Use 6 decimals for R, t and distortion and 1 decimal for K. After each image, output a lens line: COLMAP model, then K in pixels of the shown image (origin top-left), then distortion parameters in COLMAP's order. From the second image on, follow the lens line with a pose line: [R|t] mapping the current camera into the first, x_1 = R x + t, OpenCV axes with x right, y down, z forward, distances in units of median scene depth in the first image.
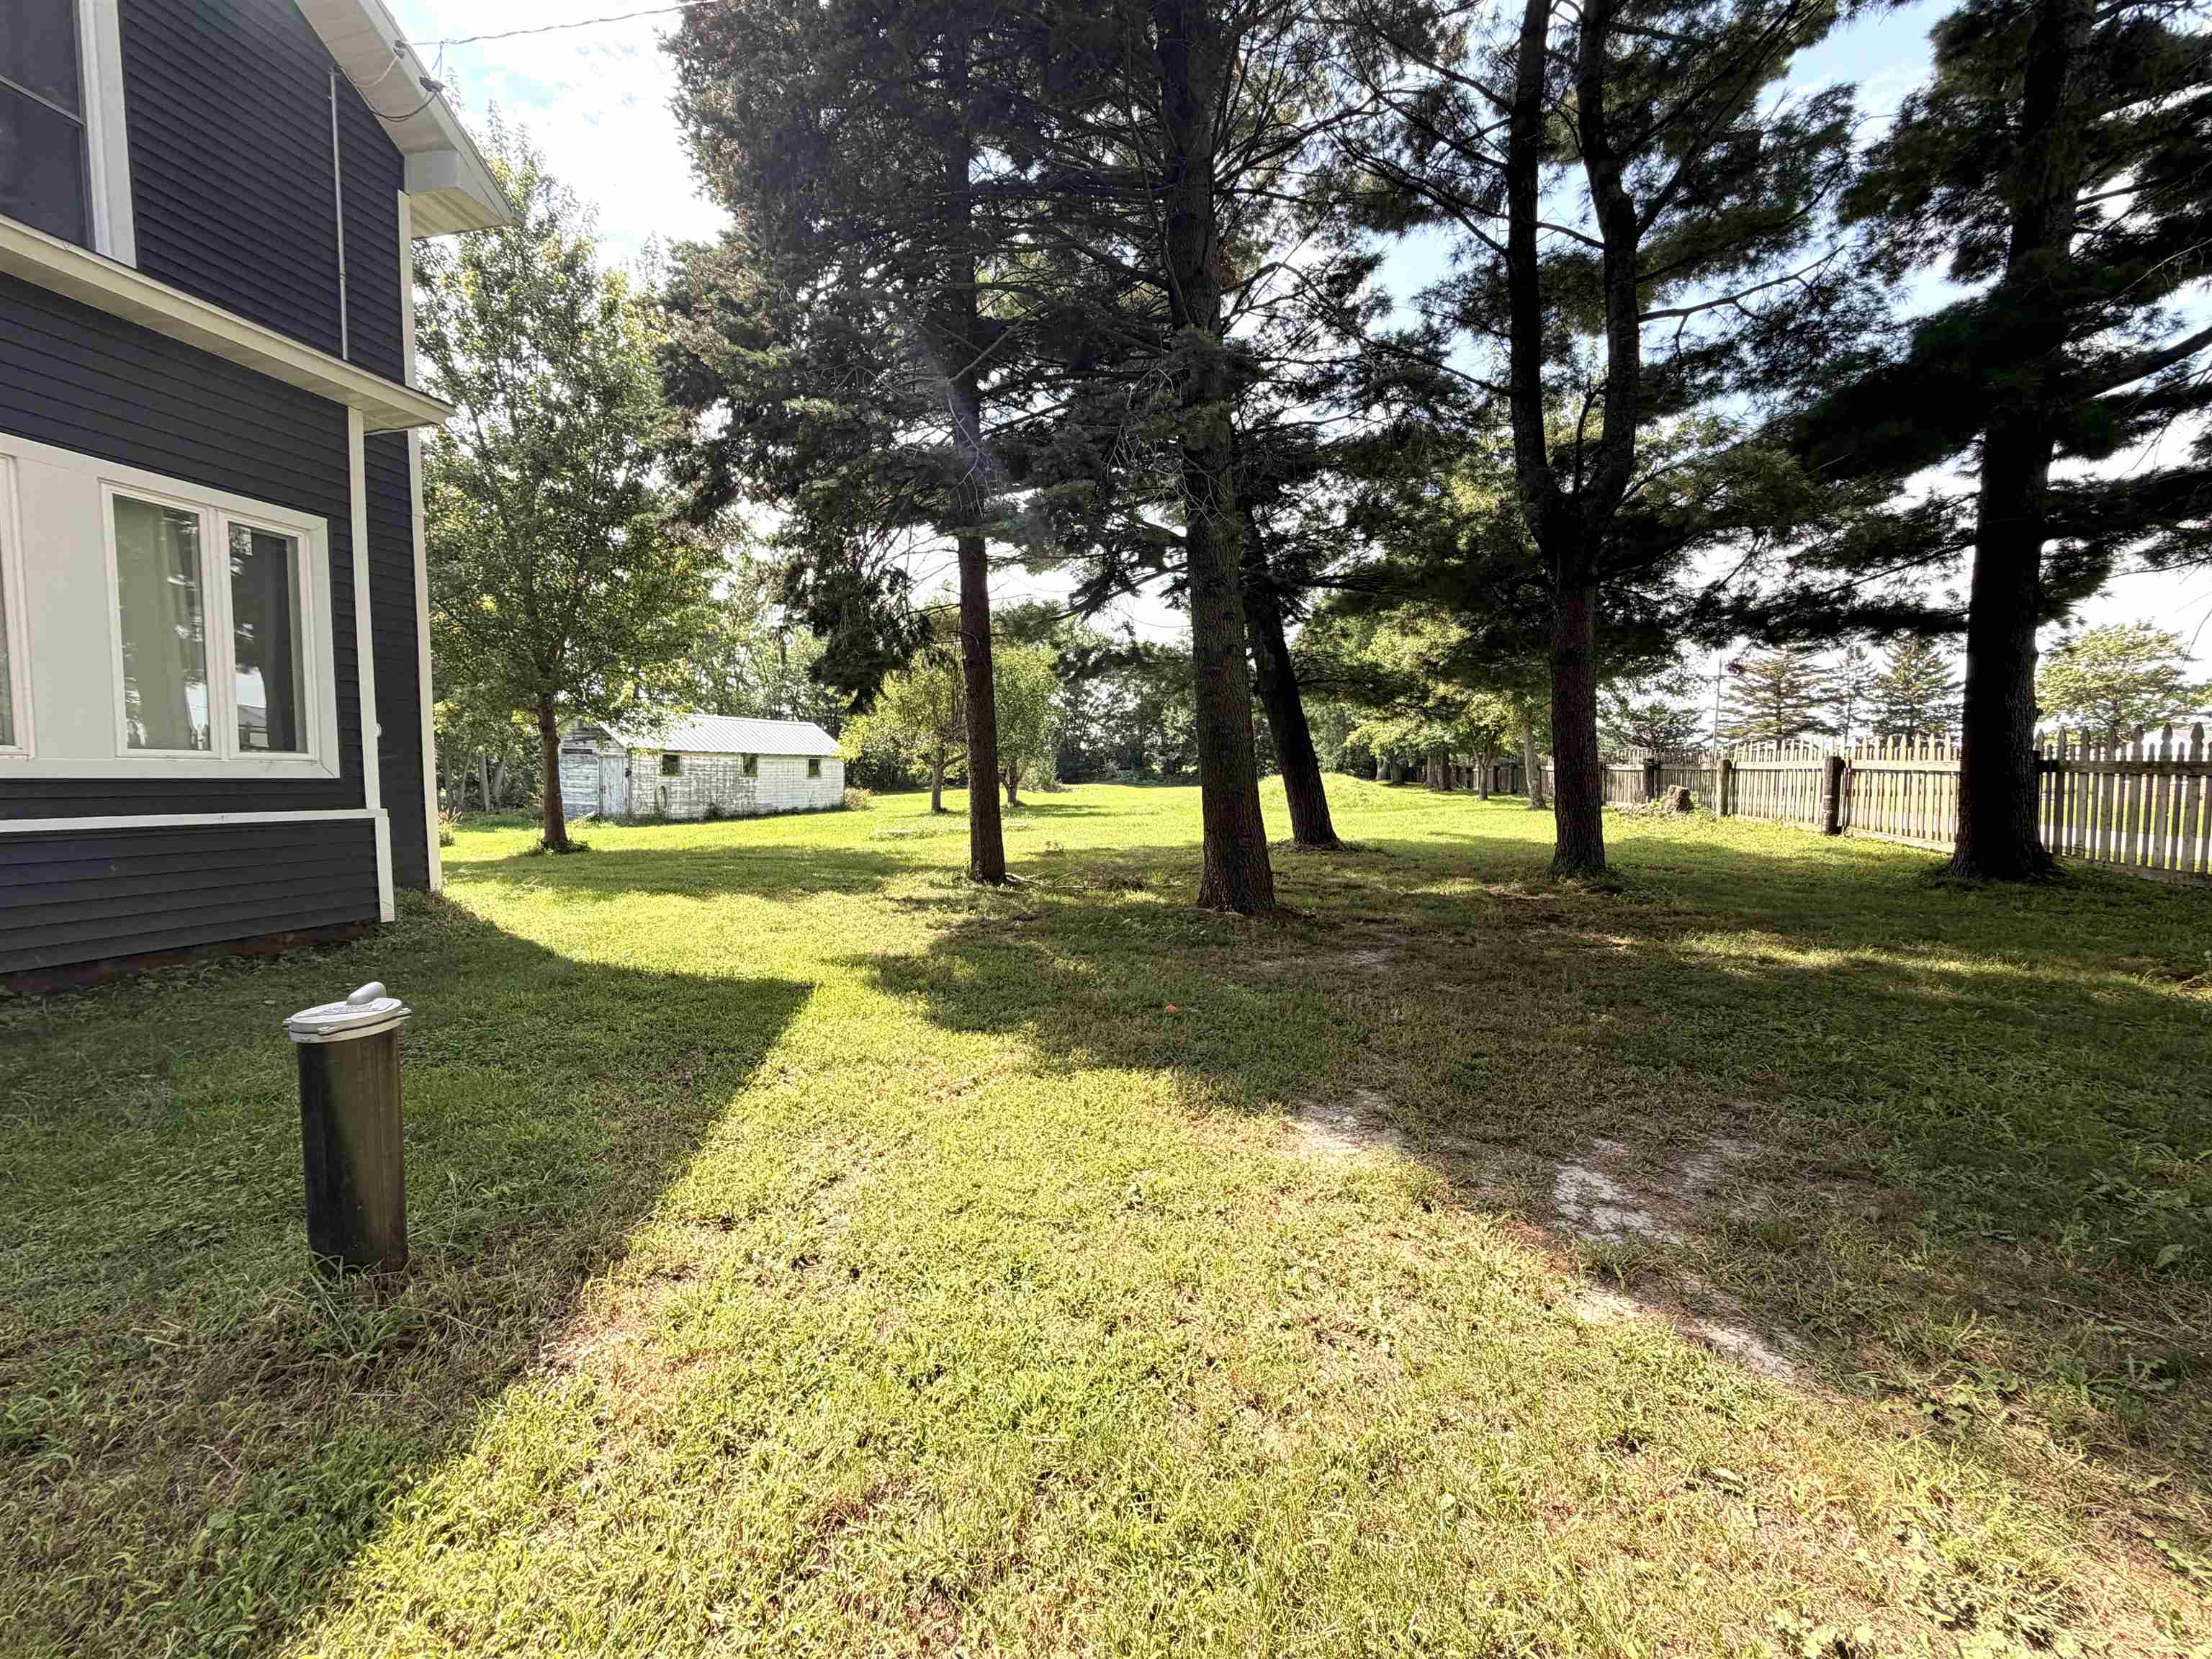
lens RADIAL K [[888.1, 0, 1106.0], [0, 888.1, 829.5], [0, 0, 1]] dist [-0.000195, -0.003690]
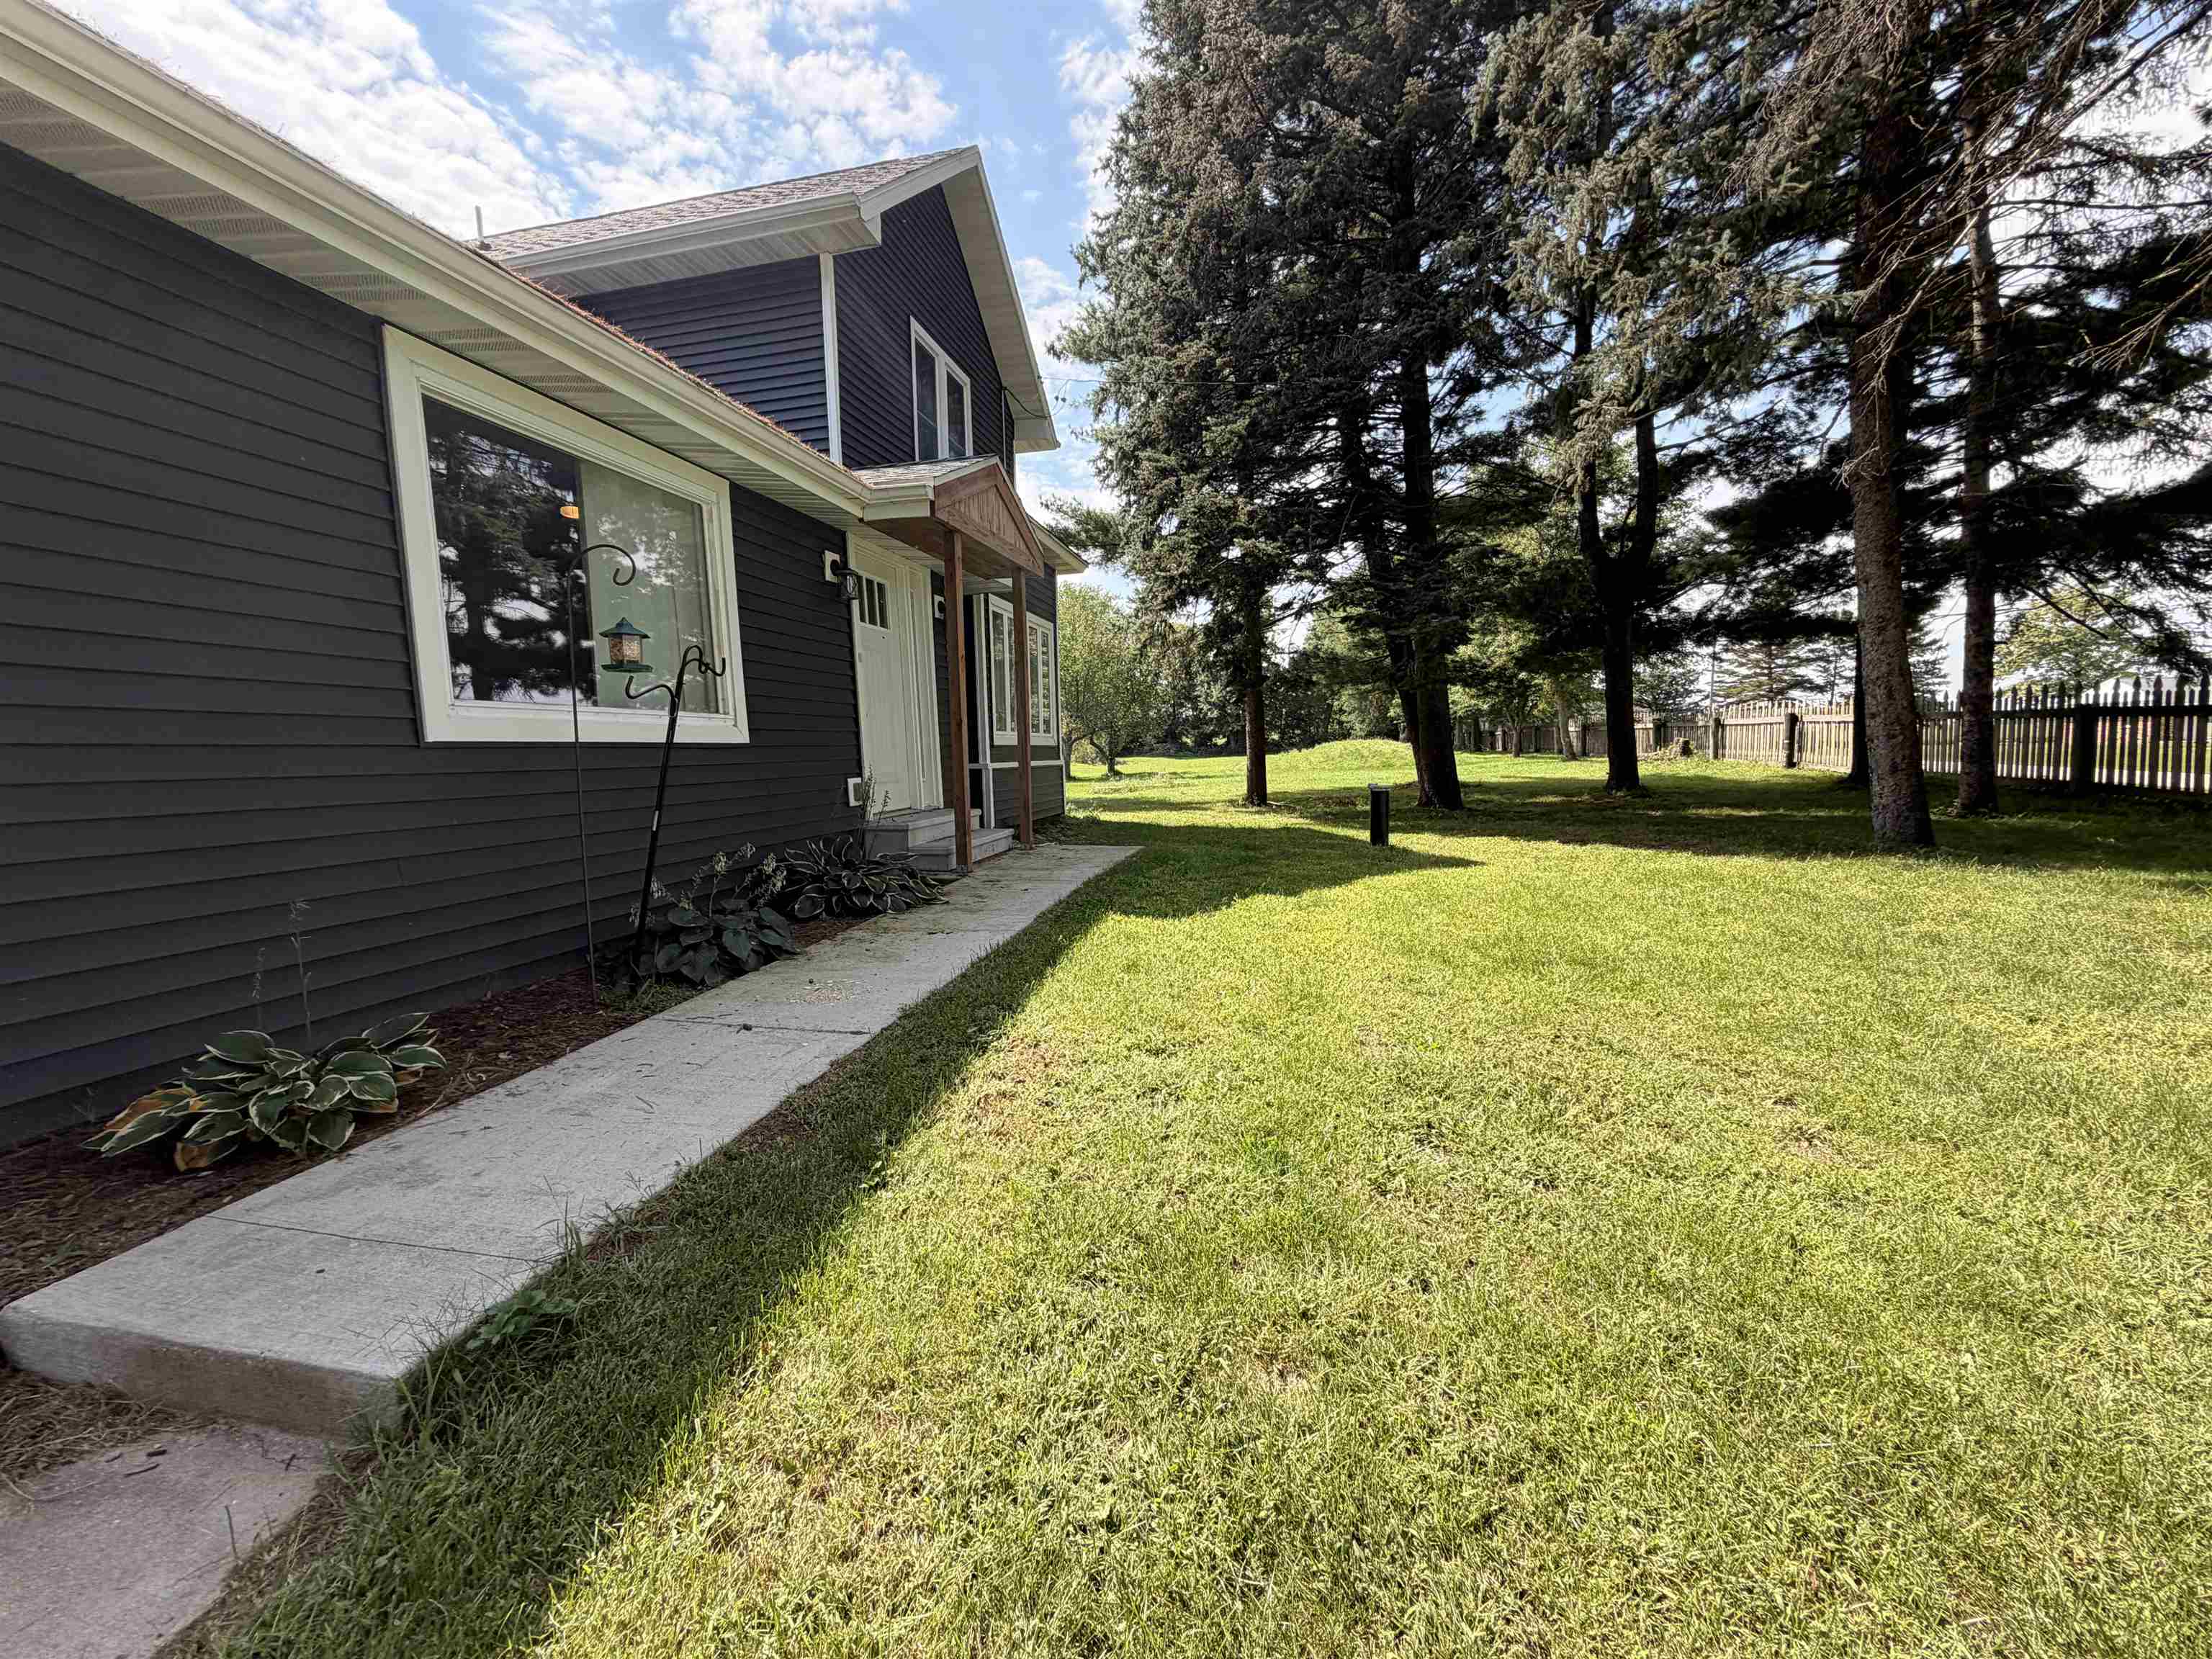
lens RADIAL K [[888.1, 0, 1106.0], [0, 888.1, 829.5], [0, 0, 1]] dist [-0.000195, -0.003690]
pose [[0.999572, -0.029254, 0.000385, -0.224025], [0.029234, 0.999213, 0.026812, 0.026479], [-0.001169, -0.026789, 0.999640, -0.336902]]
